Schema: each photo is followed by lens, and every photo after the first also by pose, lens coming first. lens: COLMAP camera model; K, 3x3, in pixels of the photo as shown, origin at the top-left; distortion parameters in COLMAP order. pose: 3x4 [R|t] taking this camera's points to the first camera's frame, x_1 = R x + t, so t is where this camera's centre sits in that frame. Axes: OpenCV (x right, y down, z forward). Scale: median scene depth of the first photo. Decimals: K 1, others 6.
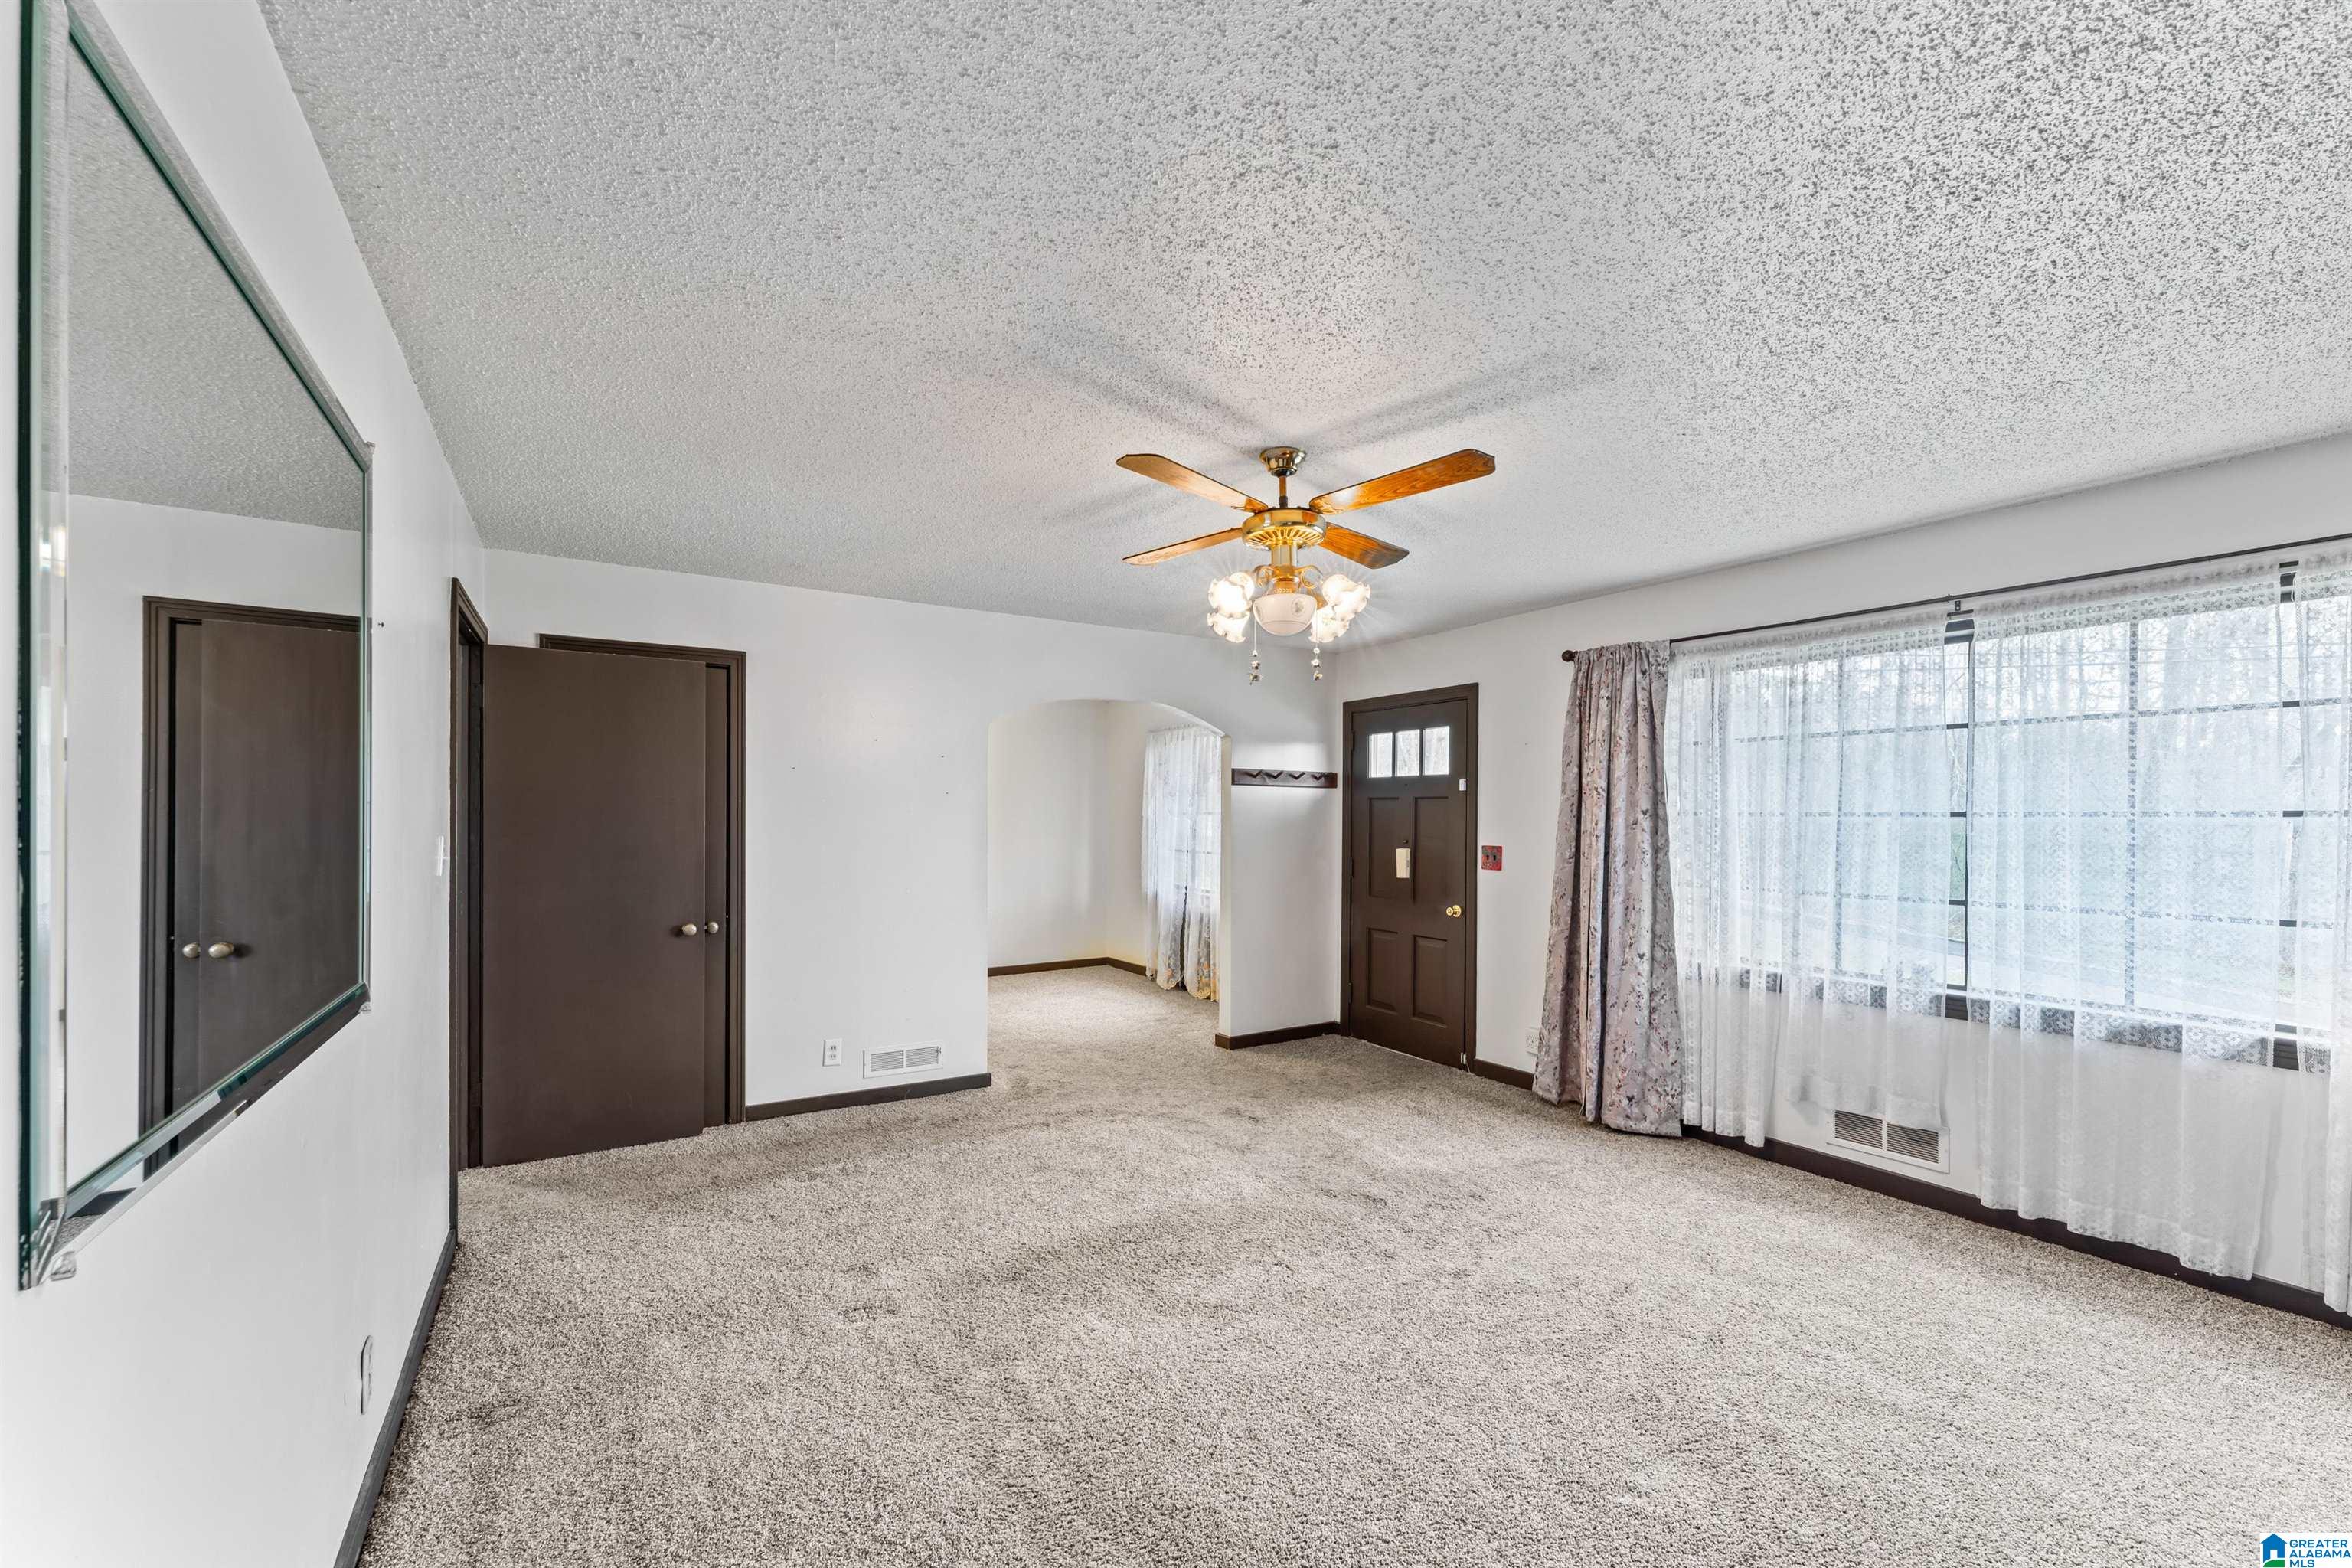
lens RADIAL K [[939.8, 0, 1179.3], [0, 939.8, 829.6], [0, 0, 1]] dist [0.000373, 0.000033]
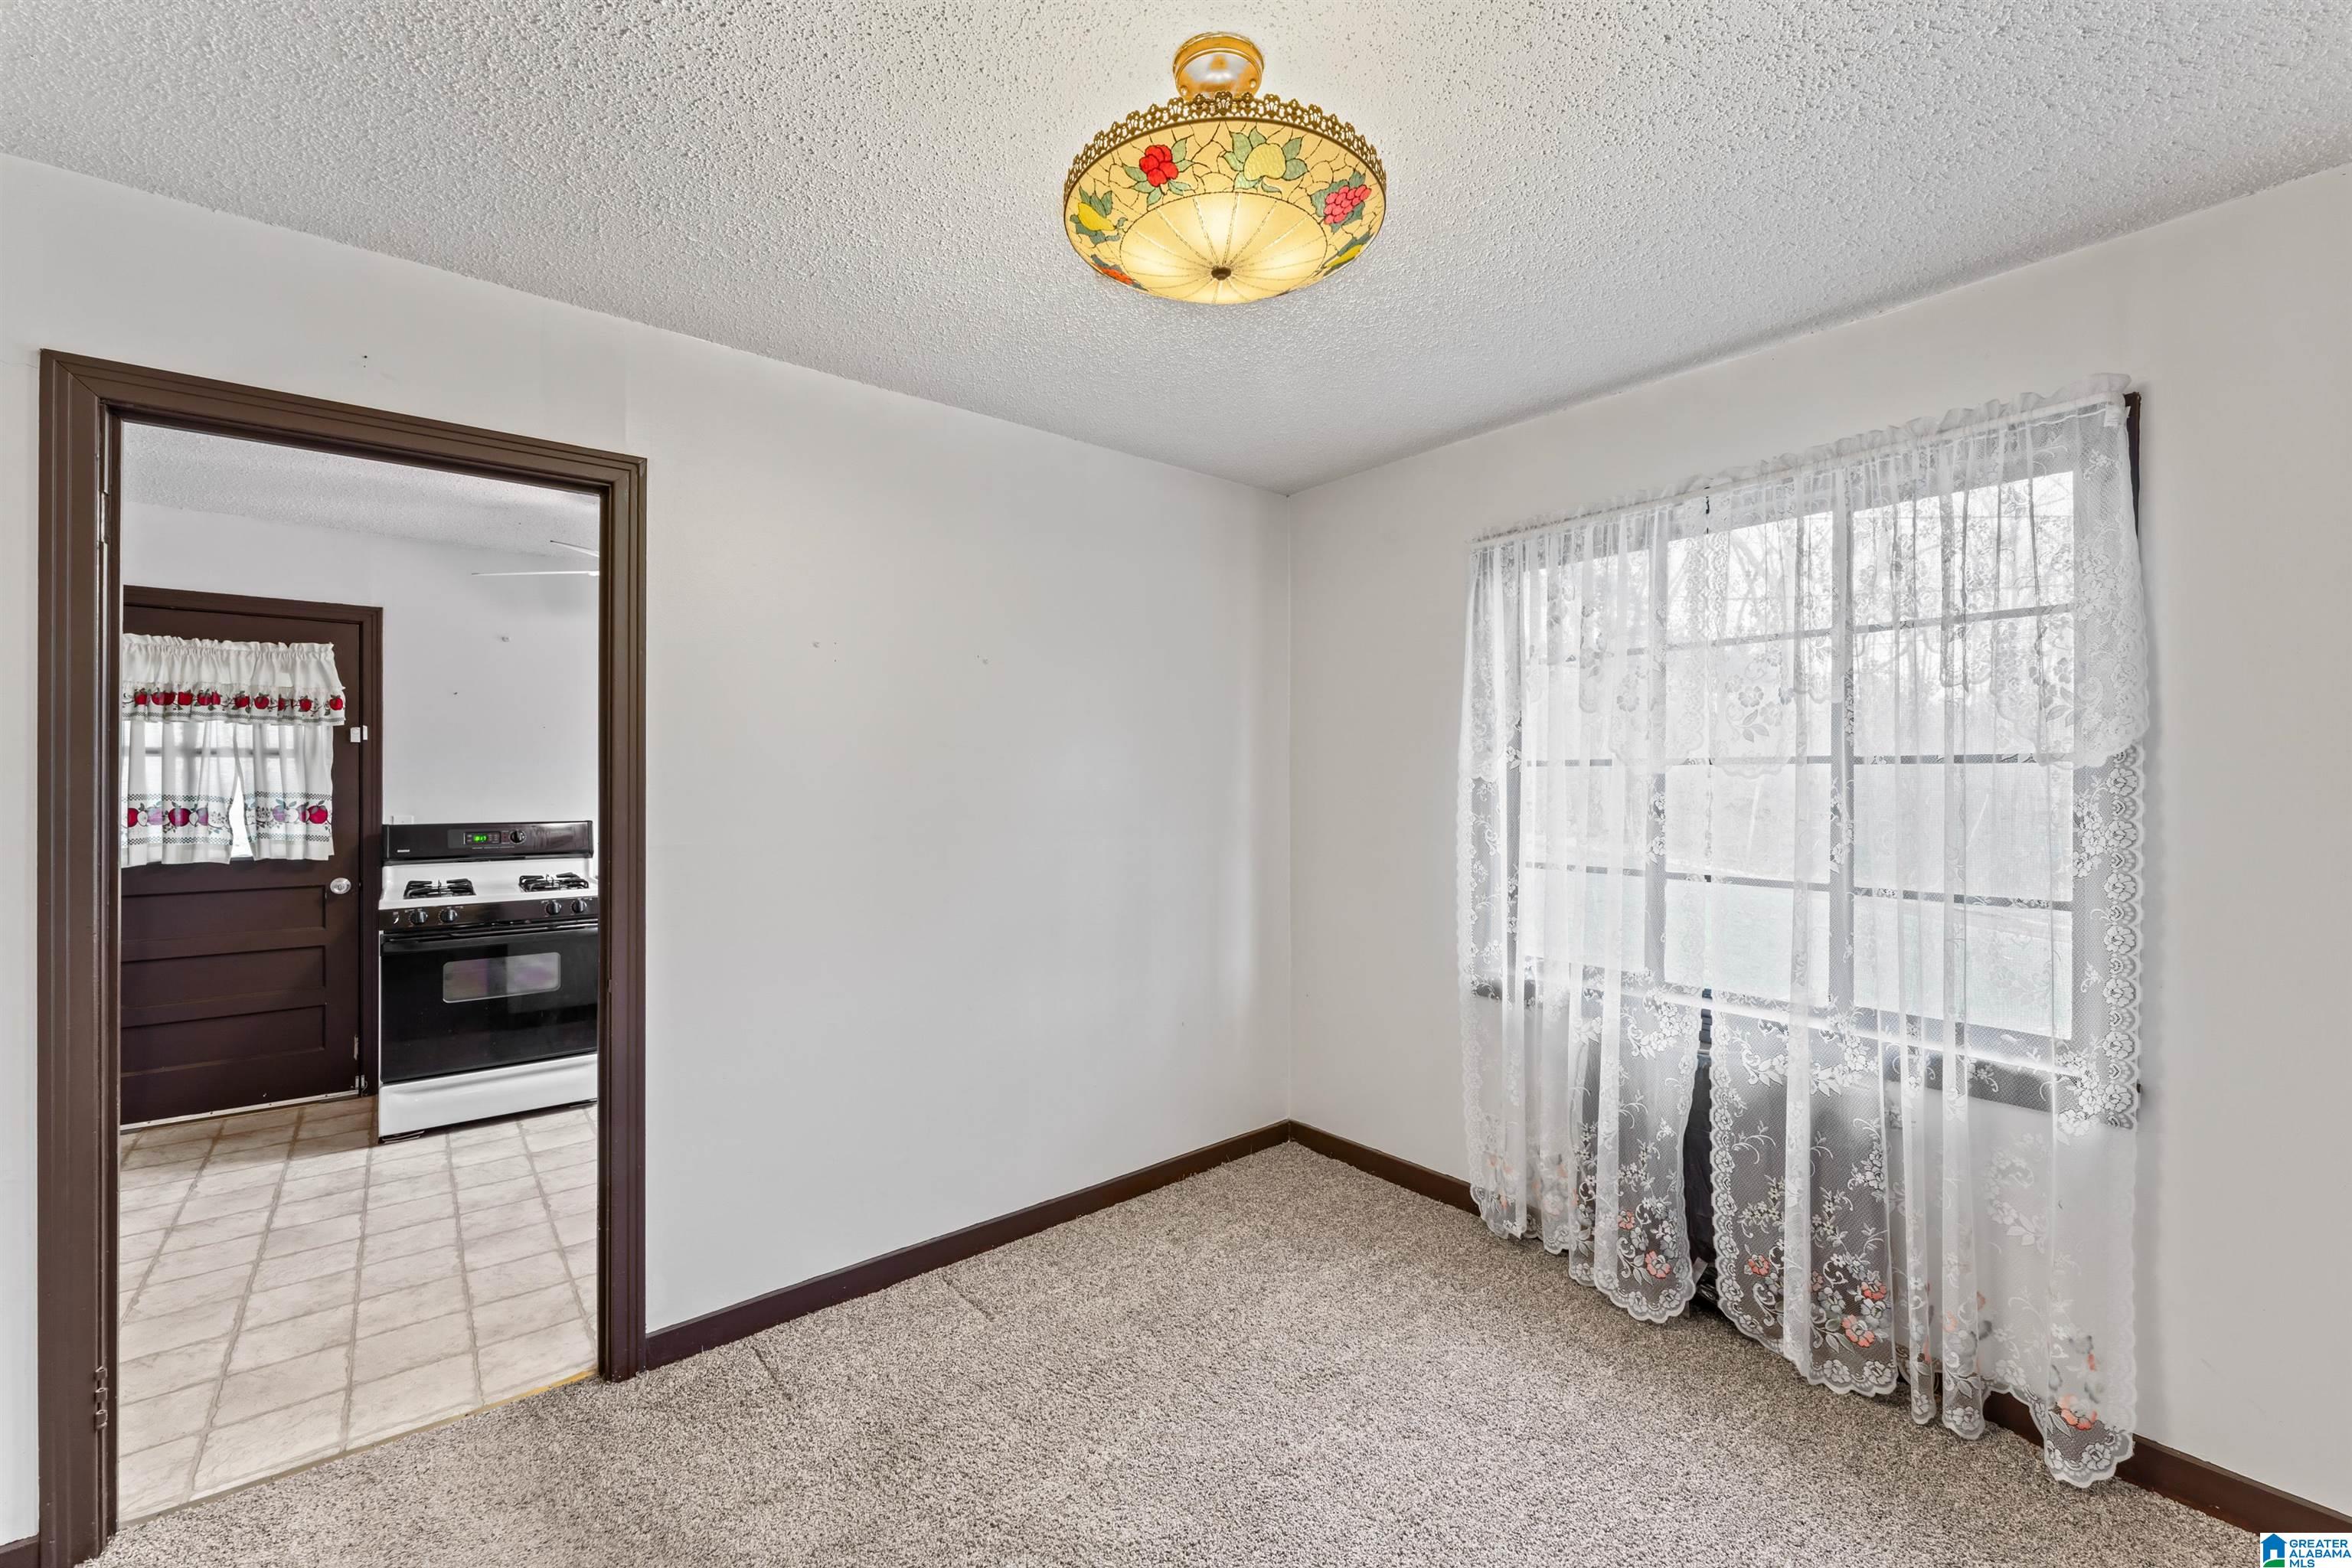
lens RADIAL K [[939.8, 0, 1175.3], [0, 939.8, 776.7], [0, 0, 1]] dist [0.000373, 0.000033]
pose [[0.990759, -0.004531, 0.135561, -0.376473], [0.006773, 0.999848, -0.016079, -0.013637], [-0.135467, 0.016849, 0.990639, 1.240452]]
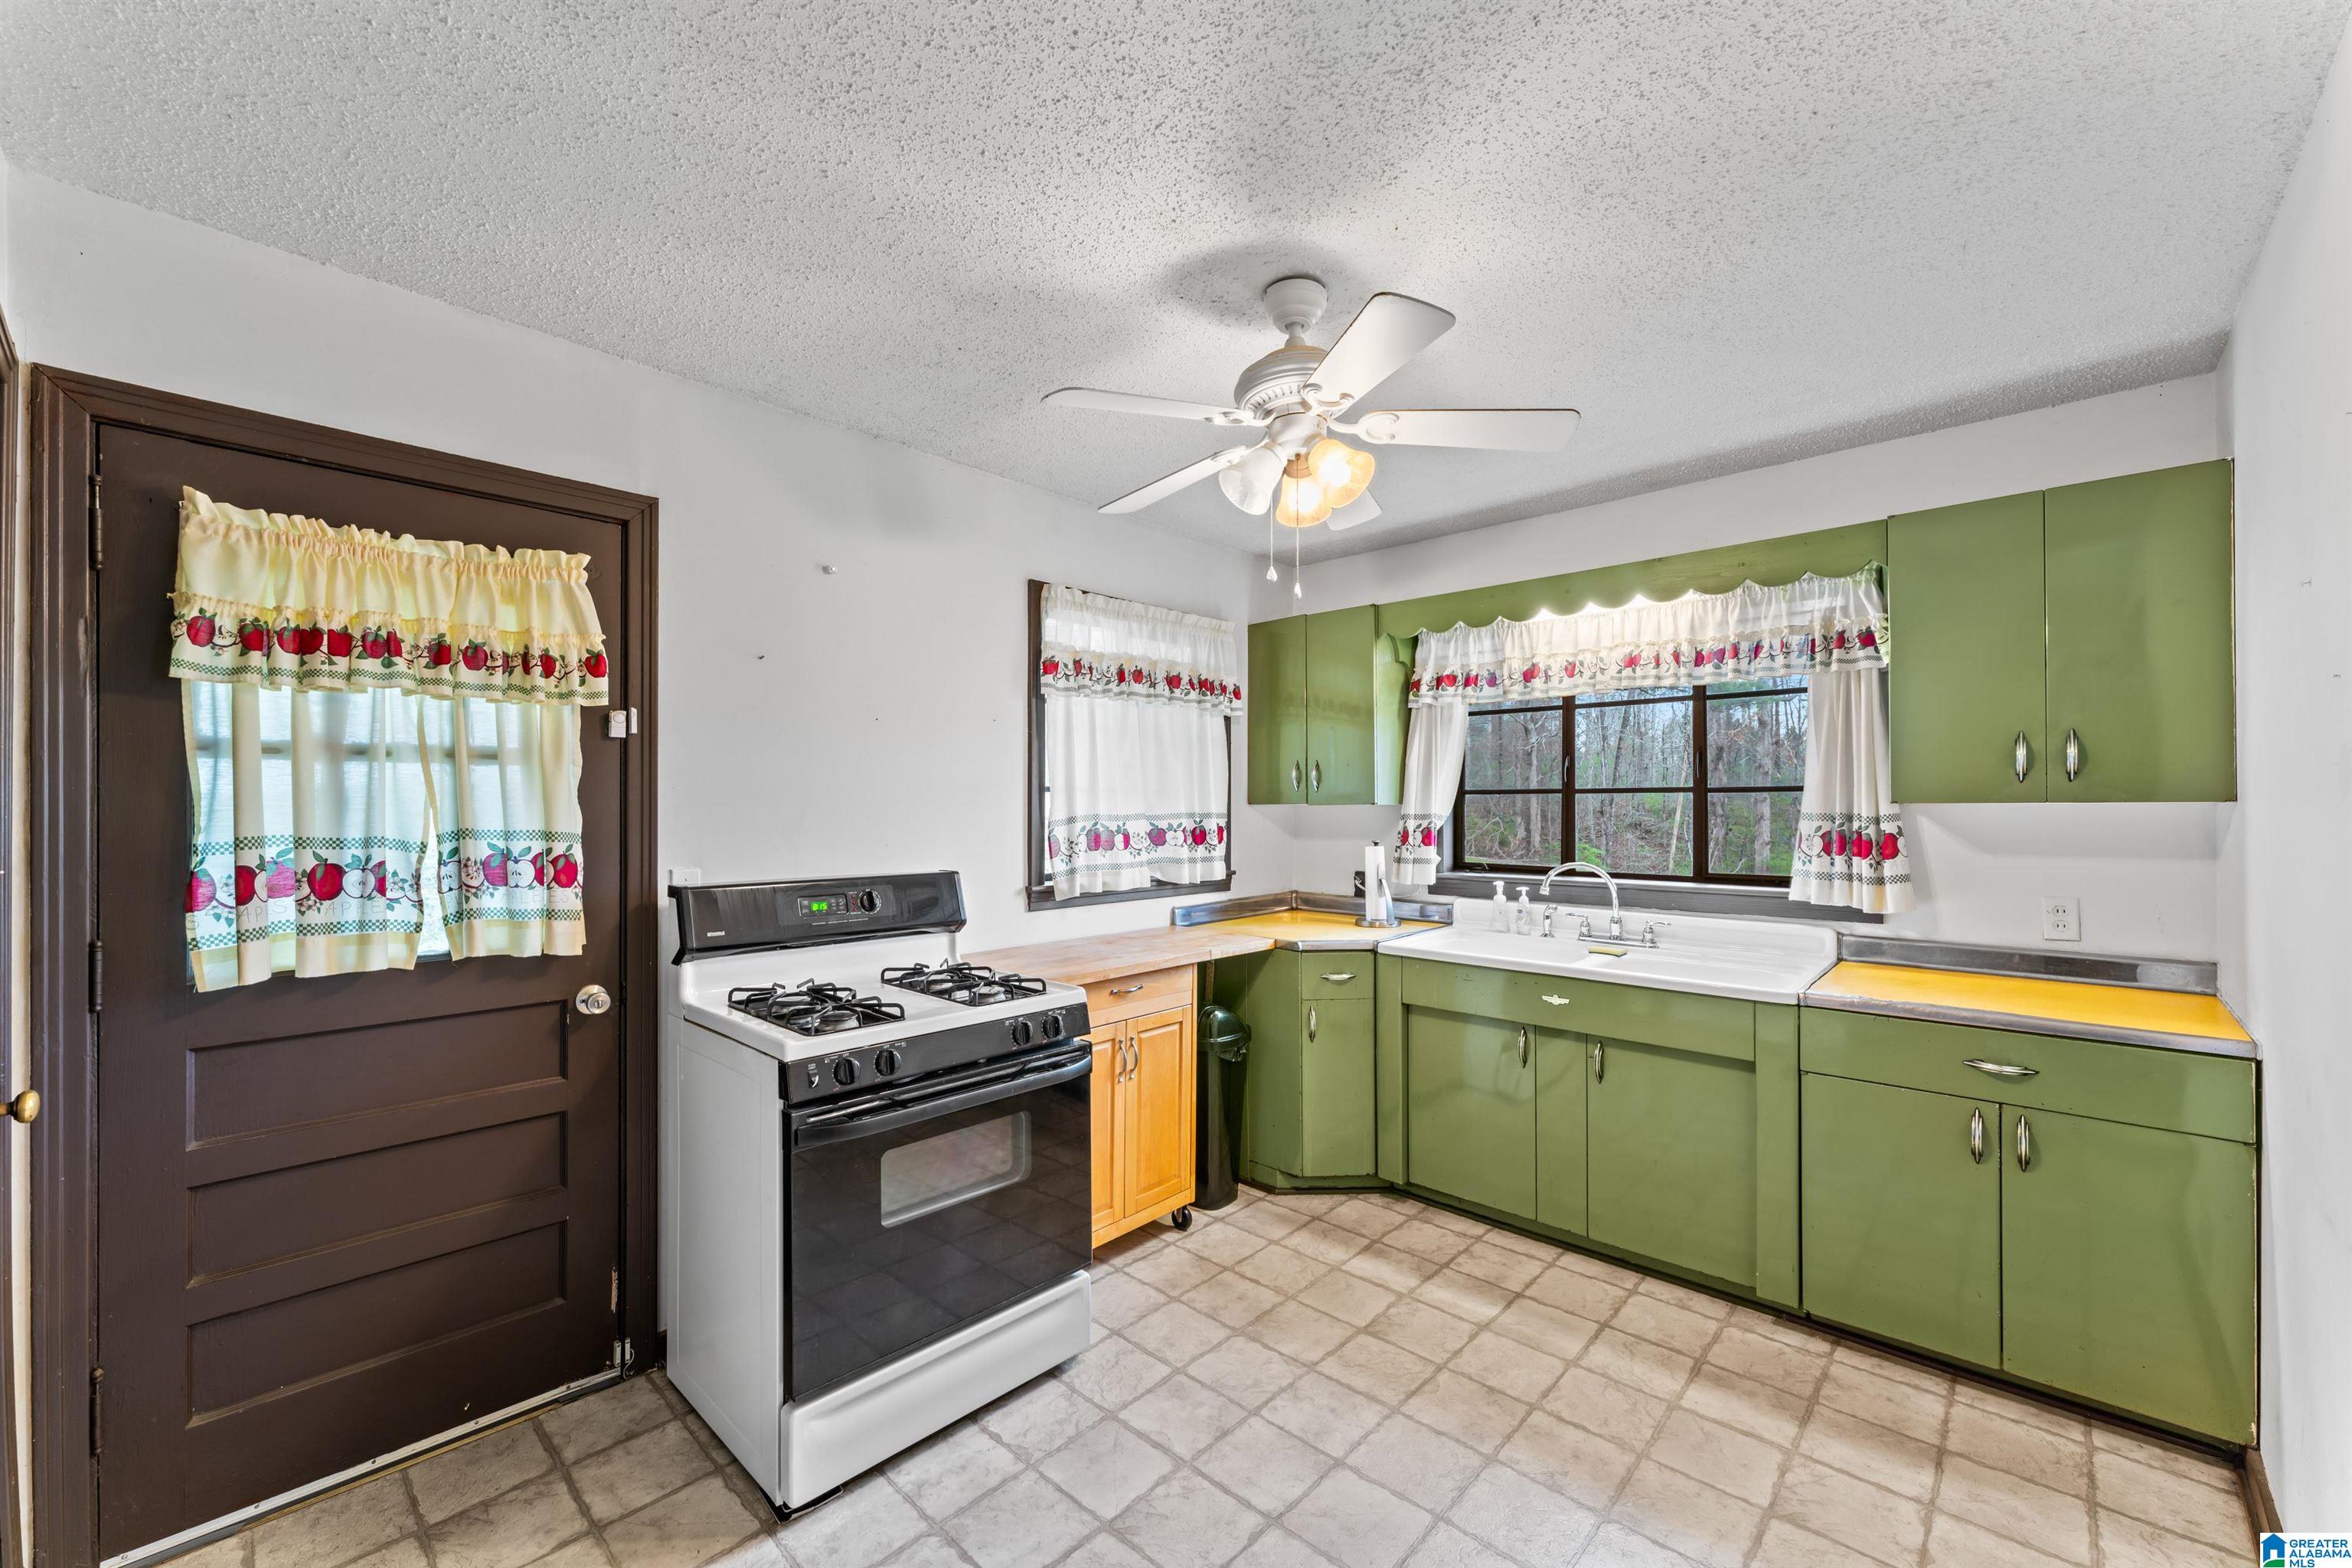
lens RADIAL K [[939.8, 0, 1160.4], [0, 939.8, 796.7], [0, 0, 1]] dist [0.000373, 0.000033]
pose [[0.965112, -0.000867, 0.261835, -0.914072], [0.005525, 0.999839, -0.017055, -0.025742], [-0.261778, 0.017907, 0.964962, 1.709302]]
